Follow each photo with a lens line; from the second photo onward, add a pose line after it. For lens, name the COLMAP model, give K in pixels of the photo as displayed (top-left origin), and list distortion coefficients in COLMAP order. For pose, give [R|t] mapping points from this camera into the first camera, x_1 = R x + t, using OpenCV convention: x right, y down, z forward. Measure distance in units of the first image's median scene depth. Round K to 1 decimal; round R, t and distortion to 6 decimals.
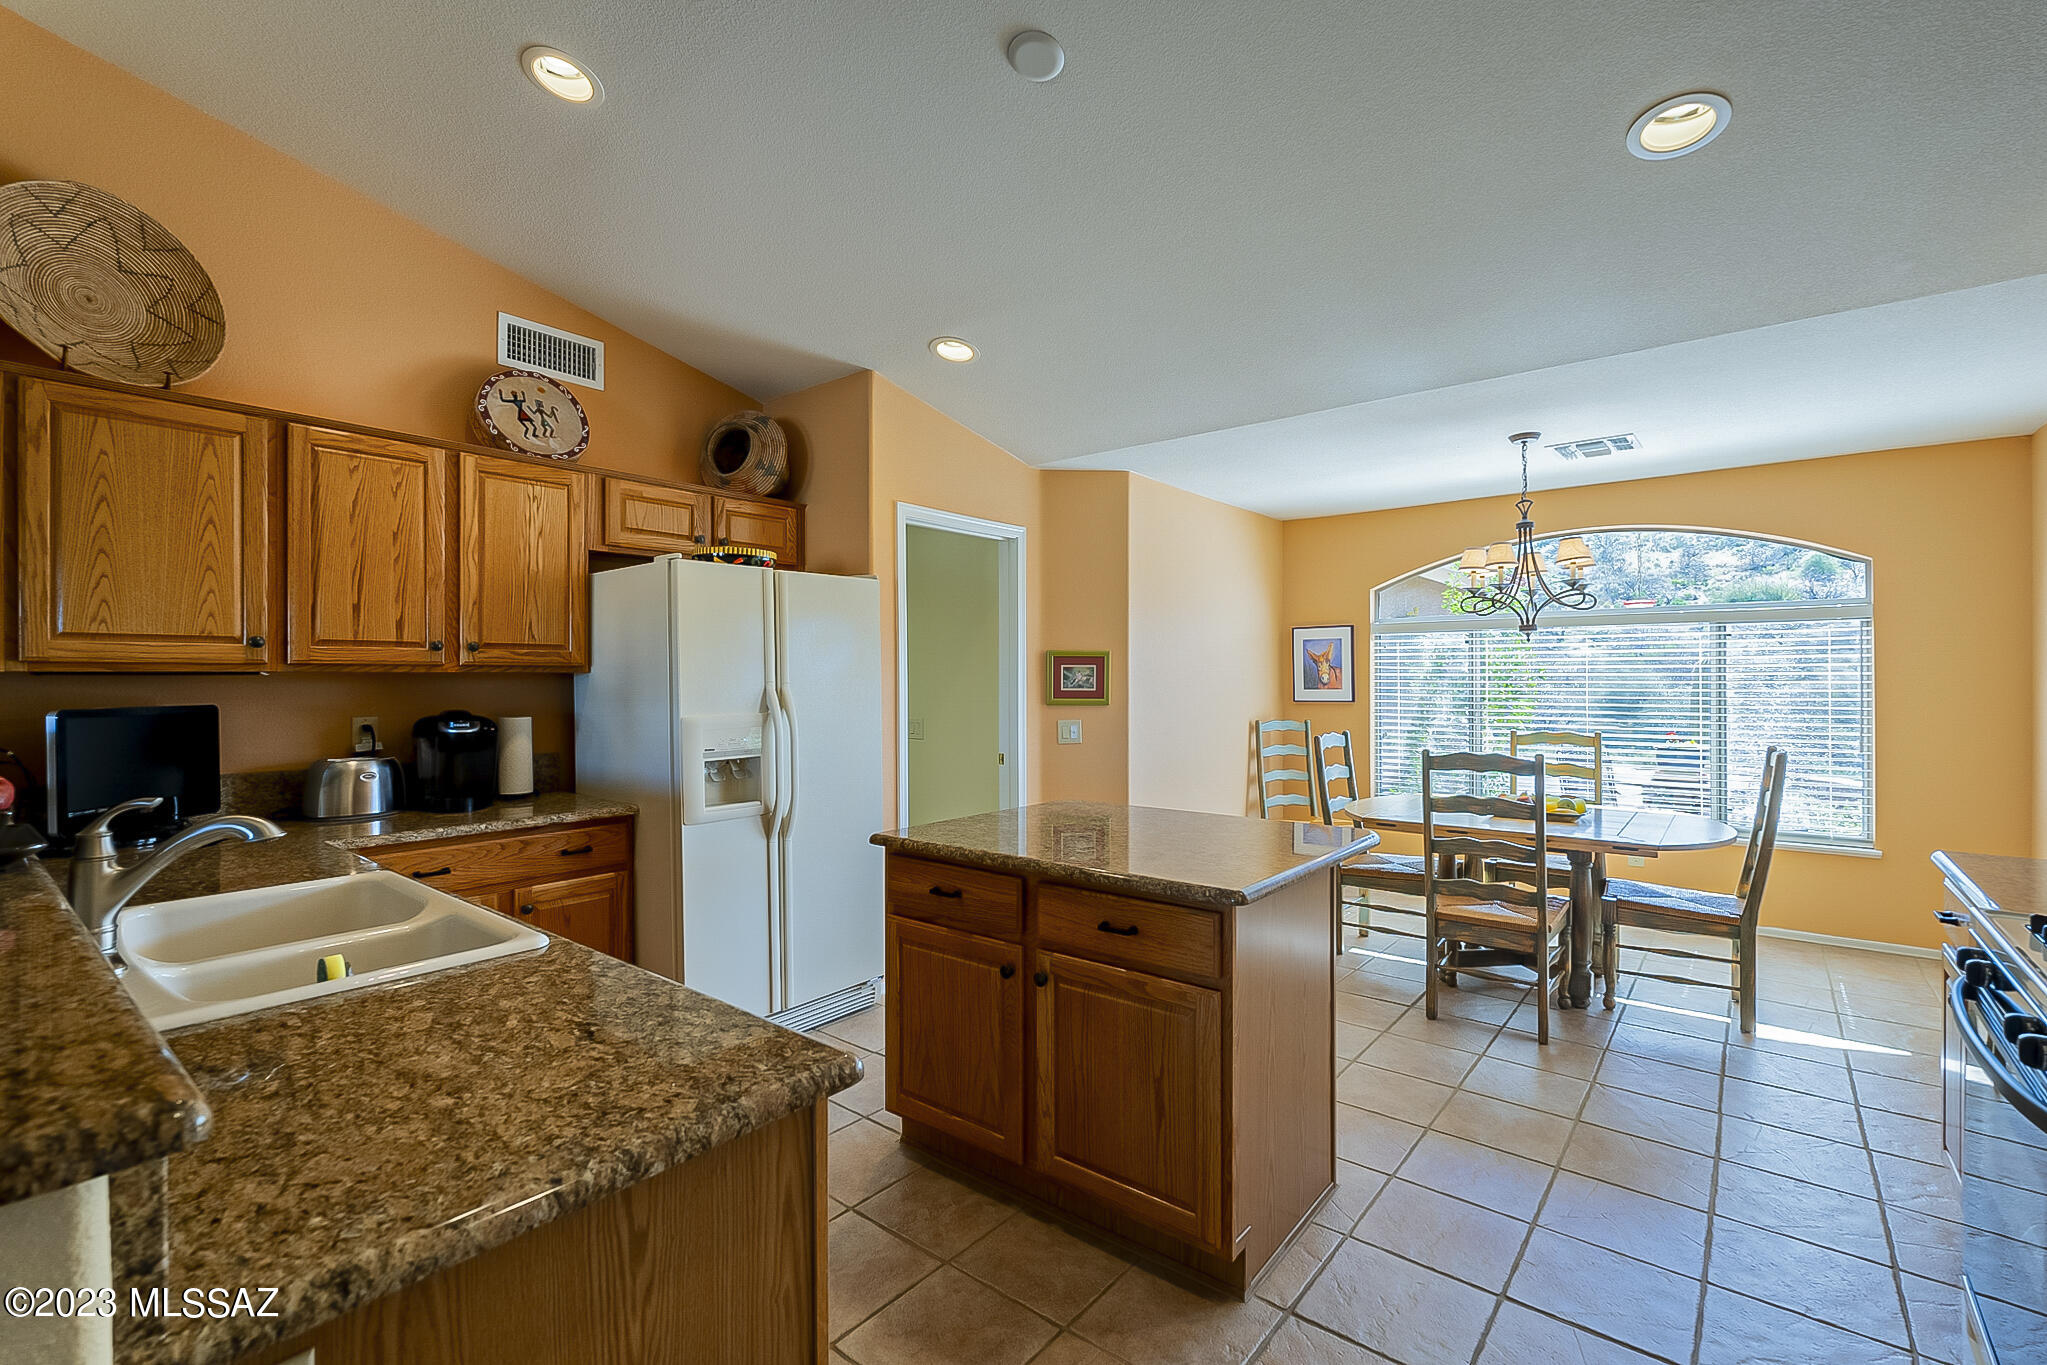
lens RADIAL K [[901.8, 0, 1021.8], [0, 901.8, 678.8], [0, 0, 1]] dist [-0.004595, -0.000365]
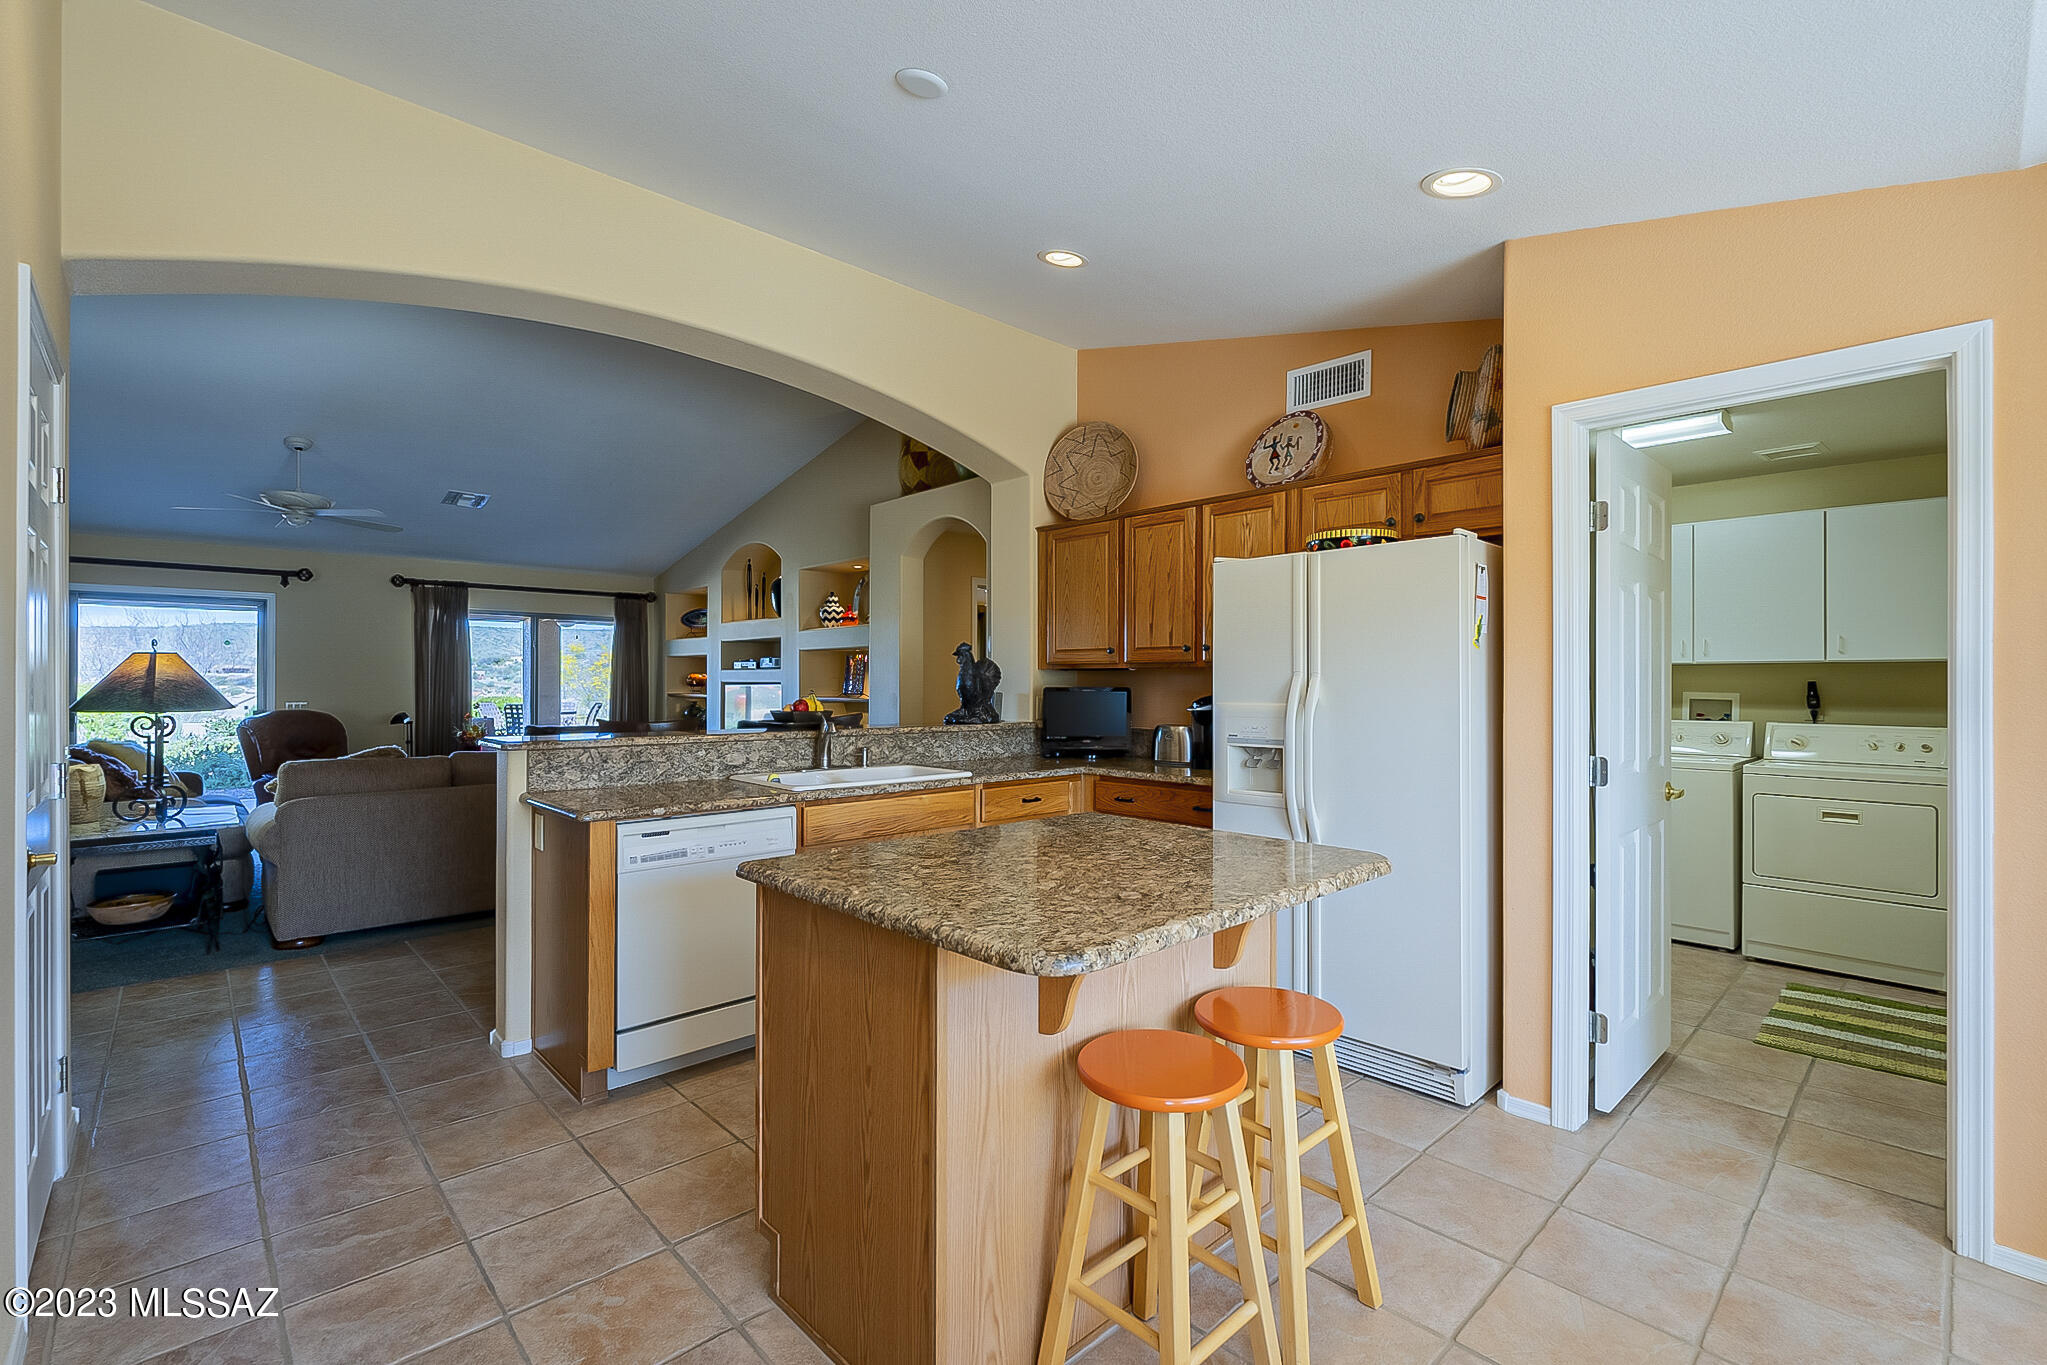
lens RADIAL K [[901.8, 0, 1021.8], [0, 901.8, 678.8], [0, 0, 1]] dist [-0.004595, -0.000365]
pose [[-0.132607, -0.002728, -0.991165, 0.644847], [-0.005088, 0.999985, -0.002072, 0.012947], [0.991156, 0.004768, -0.132619, 0.765233]]
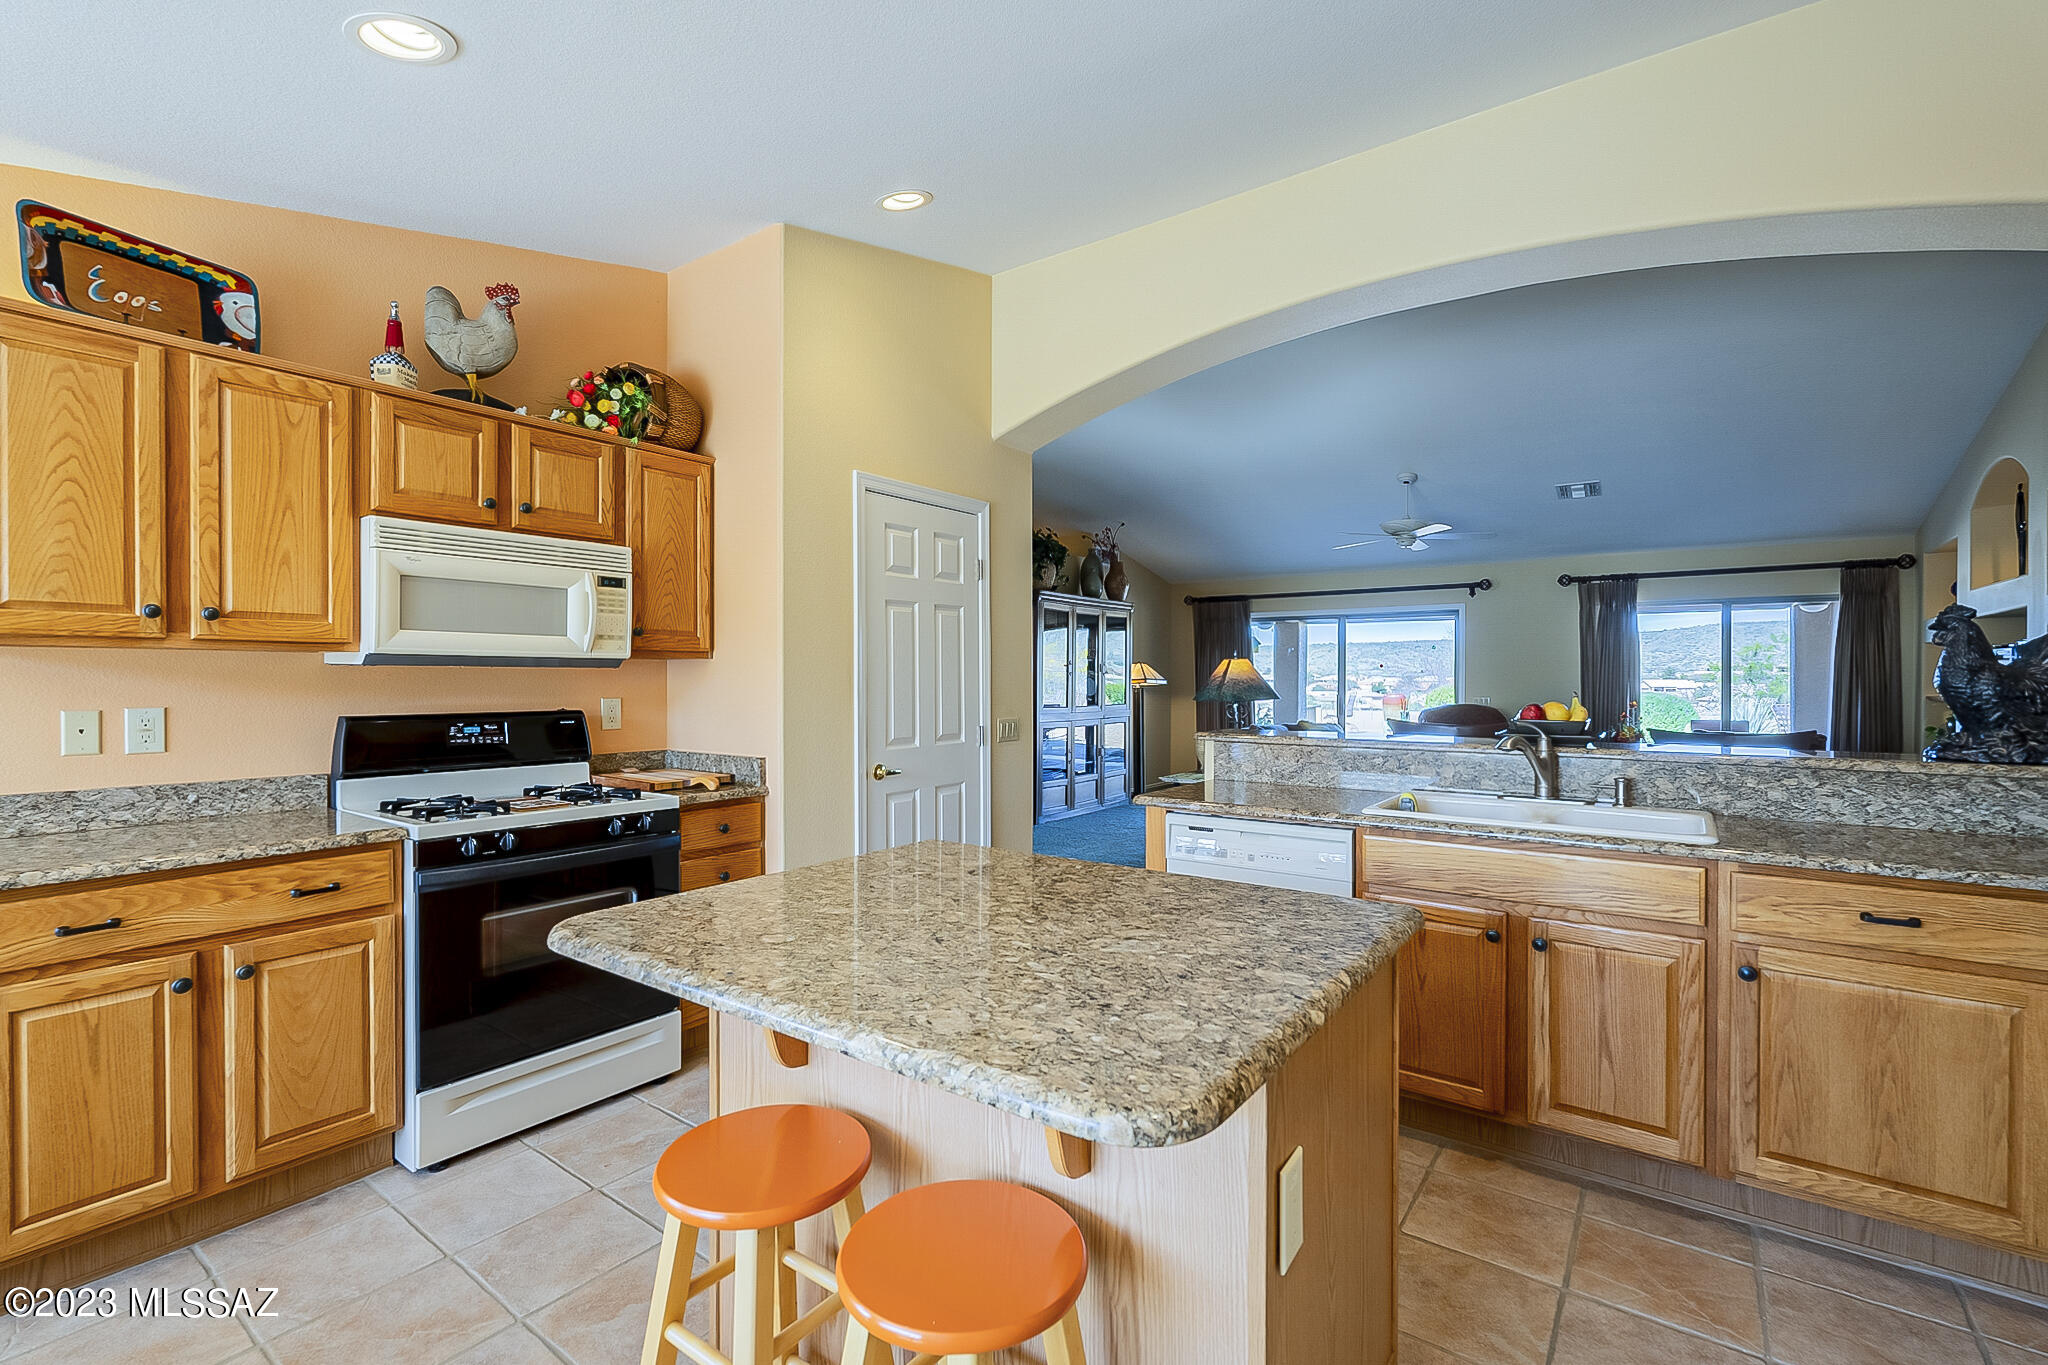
lens RADIAL K [[902.3, 0, 1022.3], [0, 902.3, 678.8], [0, 0, 1]] dist [-0.004595, -0.000365]
pose [[-0.998770, 0.000664, -0.049577, 0.093476], [0.000458, 0.999991, 0.004169, 0.011112], [0.049579, 0.004141, -0.998762, 1.147054]]
